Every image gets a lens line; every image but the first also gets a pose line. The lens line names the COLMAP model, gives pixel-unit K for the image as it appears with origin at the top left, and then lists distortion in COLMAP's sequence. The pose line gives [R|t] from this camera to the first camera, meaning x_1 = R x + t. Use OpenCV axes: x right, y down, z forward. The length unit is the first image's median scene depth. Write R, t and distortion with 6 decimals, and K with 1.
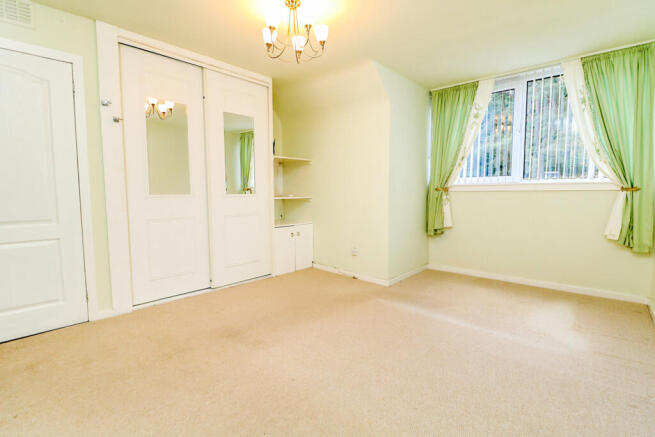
lens RADIAL K [[318.4, 0, 328.6], [0, 318.4, 216.5], [0, 0, 1]] dist [0.006557, -0.002341]
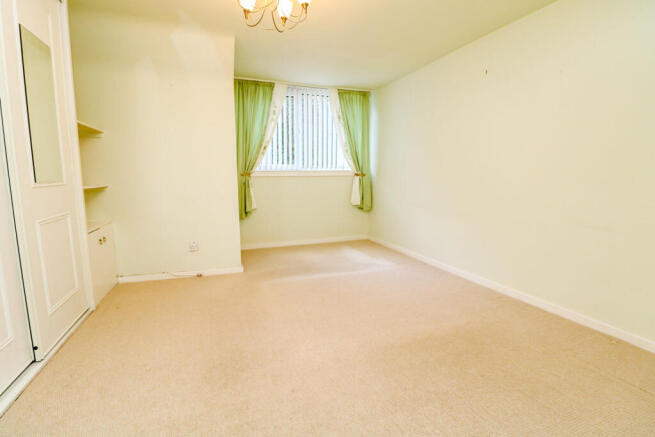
lens RADIAL K [[318.4, 0, 327.3], [0, 318.4, 217.5], [0, 0, 1]] dist [0.006557, -0.002341]
pose [[0.461251, -0.117047, 0.879516, -0.534651], [0.072827, 0.992910, 0.093944, -0.025577], [-0.884276, 0.020721, 0.466505, 0.284189]]
